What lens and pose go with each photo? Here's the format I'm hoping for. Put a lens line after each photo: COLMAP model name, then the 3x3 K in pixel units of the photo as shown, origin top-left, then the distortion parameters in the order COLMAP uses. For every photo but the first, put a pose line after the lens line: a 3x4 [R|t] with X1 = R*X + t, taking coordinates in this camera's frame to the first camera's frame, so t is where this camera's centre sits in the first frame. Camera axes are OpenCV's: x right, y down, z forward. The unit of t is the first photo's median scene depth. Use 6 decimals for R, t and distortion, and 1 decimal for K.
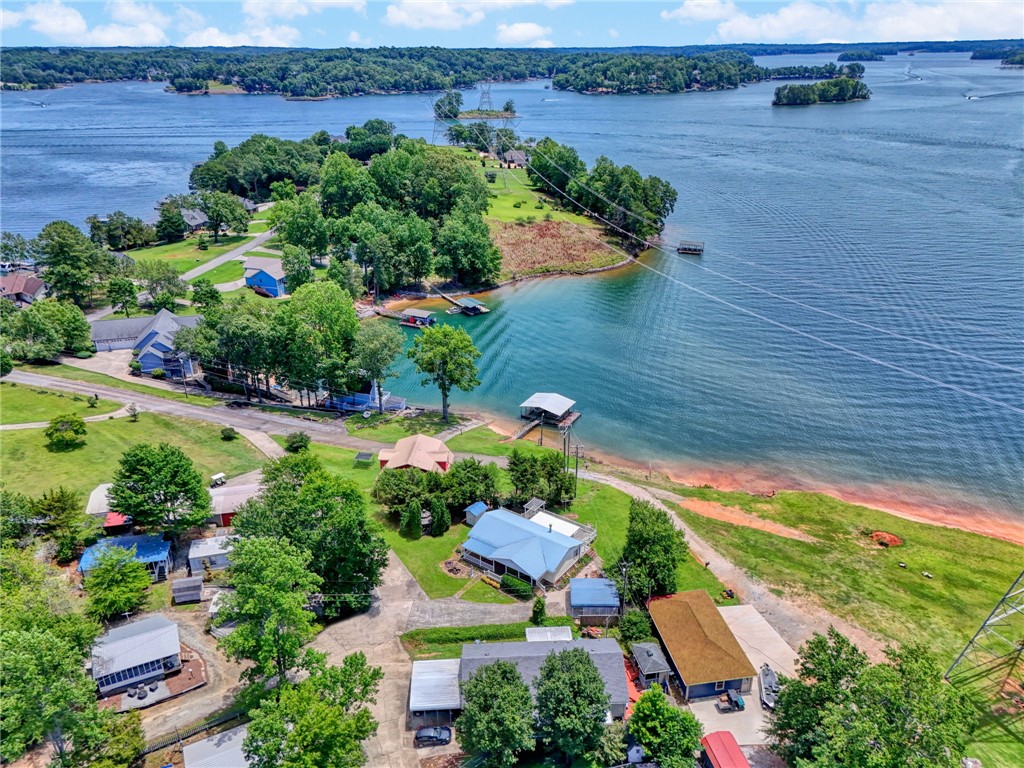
lens RADIAL K [[779.5, 0, 512.3], [0, 779.5, 383.6], [0, 0, 1]] dist [0.060805, -0.025840]
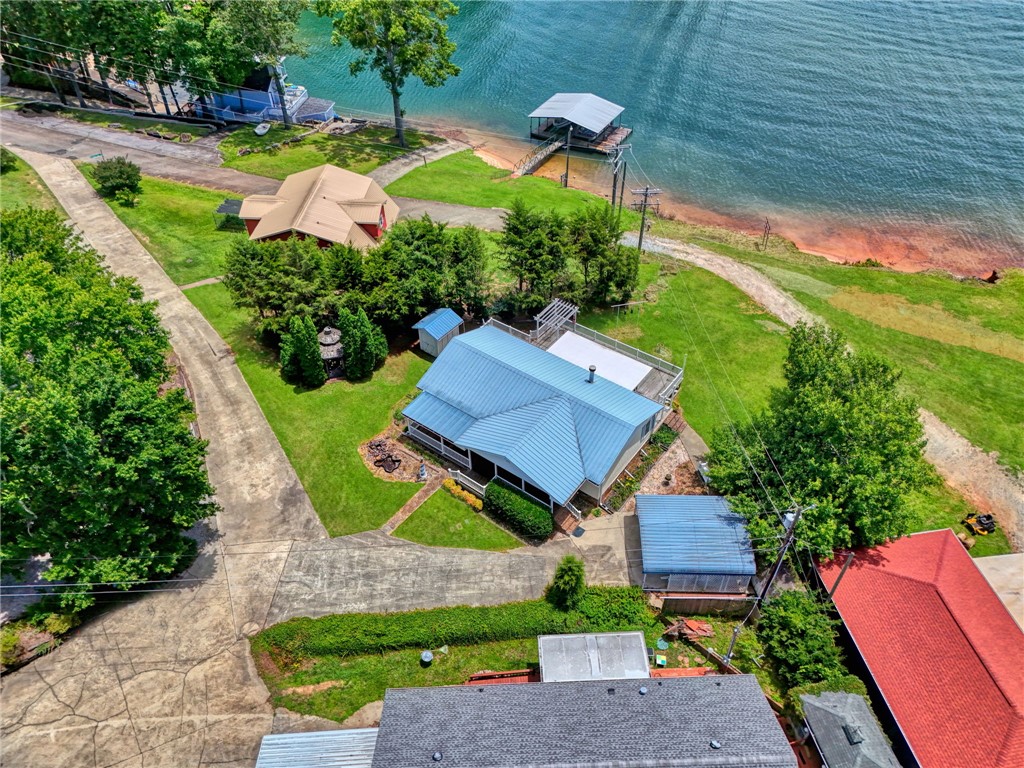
lens RADIAL K [[779.5, 0, 522.2], [0, 779.5, 384.4], [0, 0, 1]] dist [0.060805, -0.025840]
pose [[1.000000, 0.000448, -0.000568, 0.006969], [-0.000237, 0.944747, 0.327799, 0.035794], [0.000684, -0.327799, 0.944747, 0.521163]]
